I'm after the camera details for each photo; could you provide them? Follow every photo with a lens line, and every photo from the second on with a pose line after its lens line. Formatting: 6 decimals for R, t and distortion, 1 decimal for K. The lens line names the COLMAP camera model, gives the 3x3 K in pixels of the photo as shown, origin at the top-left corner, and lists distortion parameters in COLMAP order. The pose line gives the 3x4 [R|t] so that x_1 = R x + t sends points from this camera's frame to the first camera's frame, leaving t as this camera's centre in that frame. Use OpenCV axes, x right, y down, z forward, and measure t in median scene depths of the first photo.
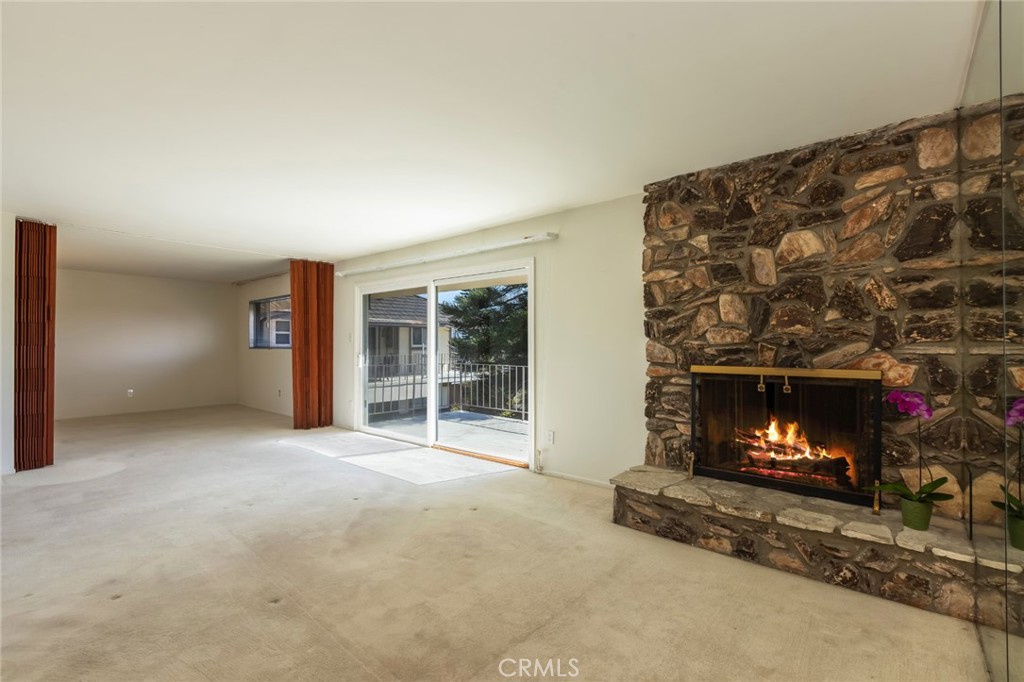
lens RADIAL K [[455.9, 0, 506.7], [0, 455.9, 341.3], [0, 0, 1]] dist [0.000061, -0.000385]
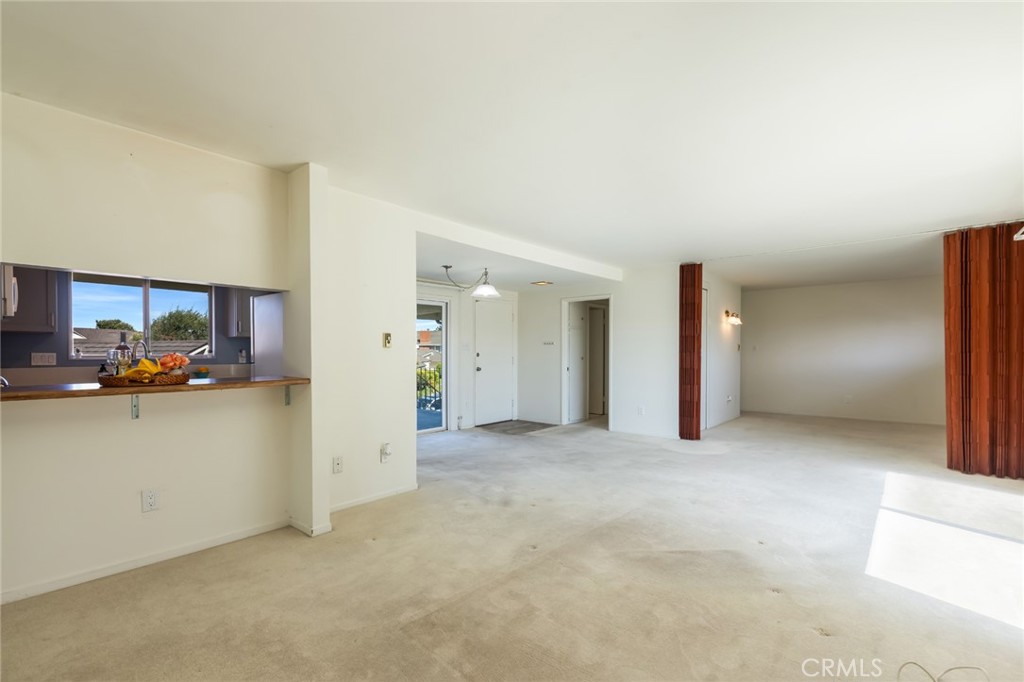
lens RADIAL K [[455.9, 0, 499.2], [0, 455.9, 356.8], [0, 0, 1]] dist [0.000061, -0.000385]
pose [[-0.008756, 0.011478, -0.999896, 0.537509], [0.008303, 0.999900, 0.011405, 0.002522], [0.999927, -0.008202, -0.008851, 0.610551]]
